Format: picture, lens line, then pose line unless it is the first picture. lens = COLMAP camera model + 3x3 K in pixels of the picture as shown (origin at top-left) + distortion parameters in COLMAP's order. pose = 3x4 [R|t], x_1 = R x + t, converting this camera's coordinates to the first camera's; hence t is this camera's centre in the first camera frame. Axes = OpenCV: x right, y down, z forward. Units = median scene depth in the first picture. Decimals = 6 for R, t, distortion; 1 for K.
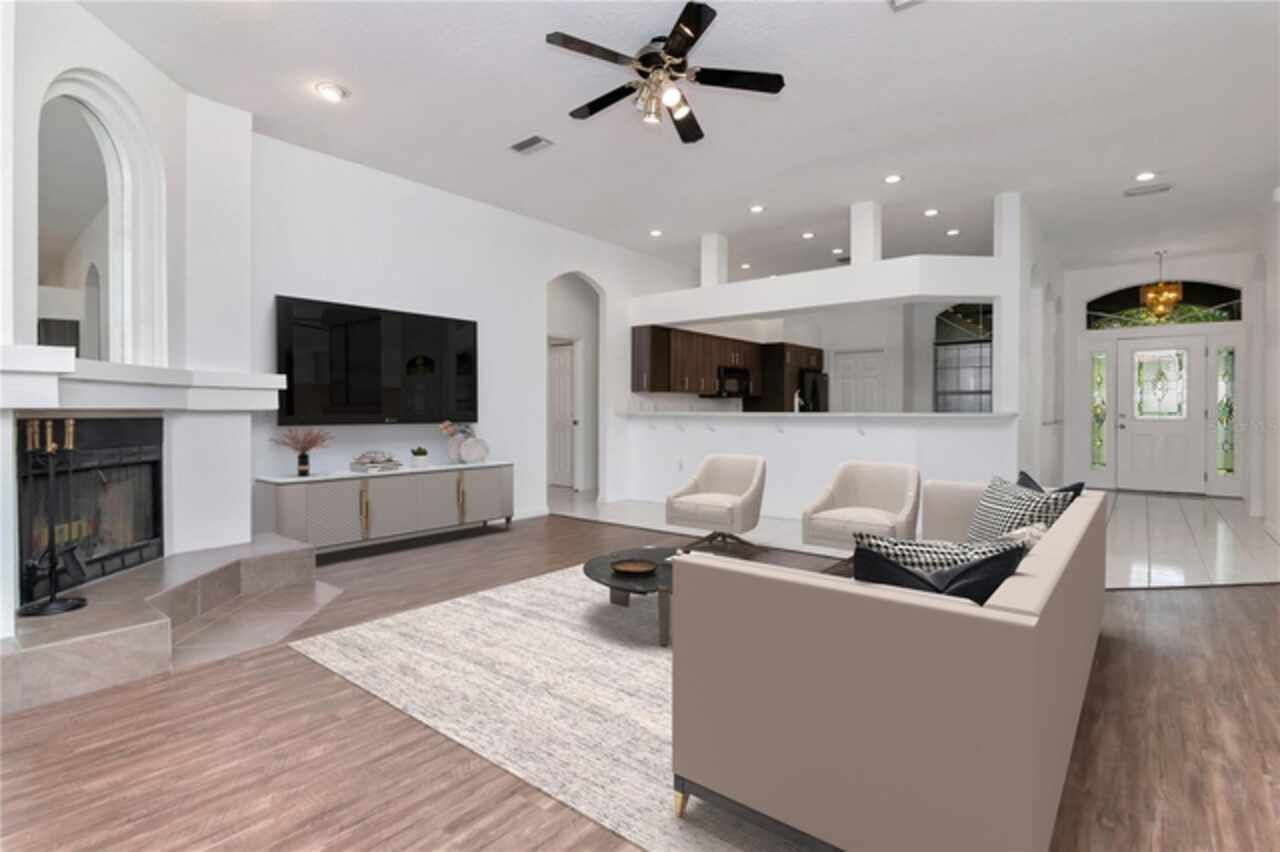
lens RADIAL K [[616.6, 0, 643.2], [0, 616.6, 422.5], [0, 0, 1]] dist [-0.003833, -0.000493]
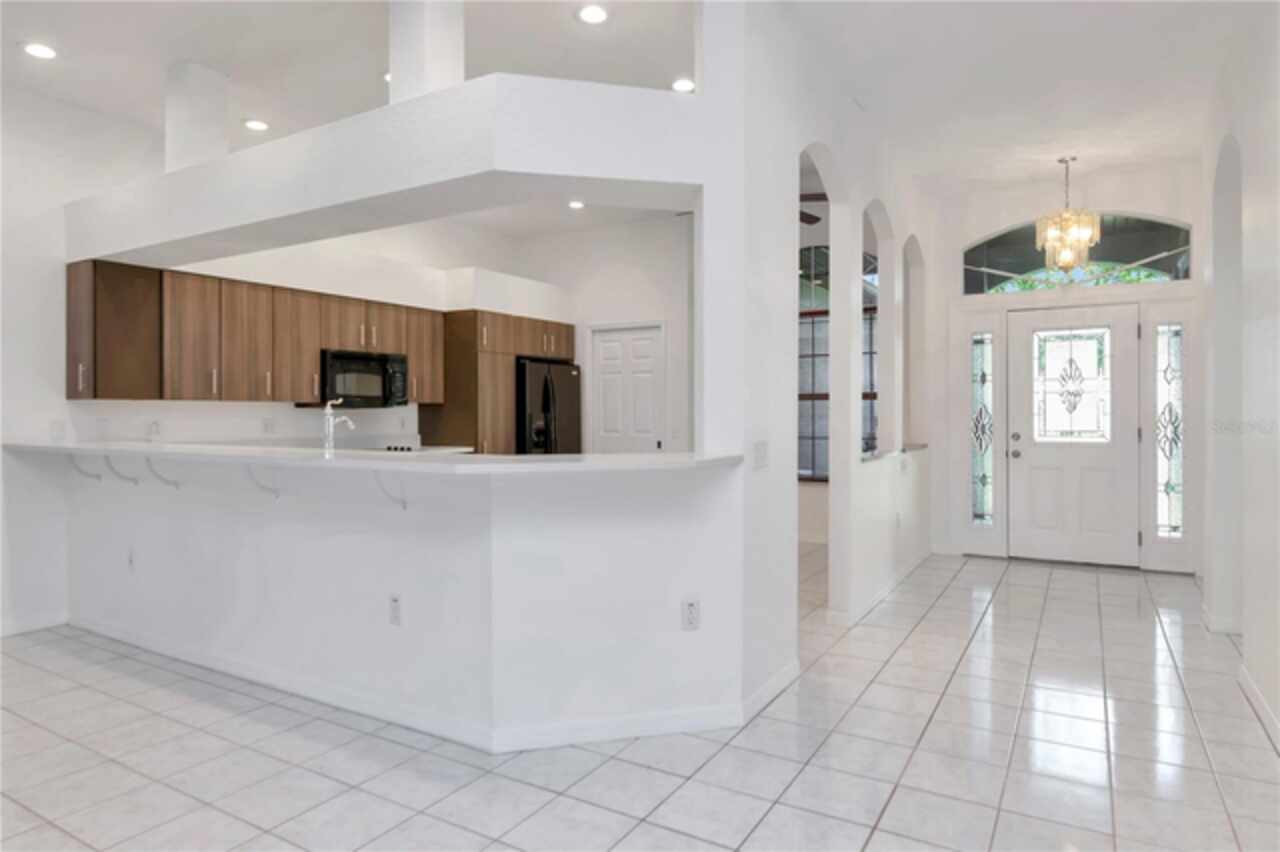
lens RADIAL K [[757.7, 0, 637.4], [0, 757.7, 421.3], [0, 0, 1]] dist [0.005376, 0.000741]
pose [[0.990087, -0.005523, 0.140348, 0.300564], [0.006166, 0.999972, -0.004145, -0.024904], [-0.140322, 0.004969, 0.990093, 0.308055]]
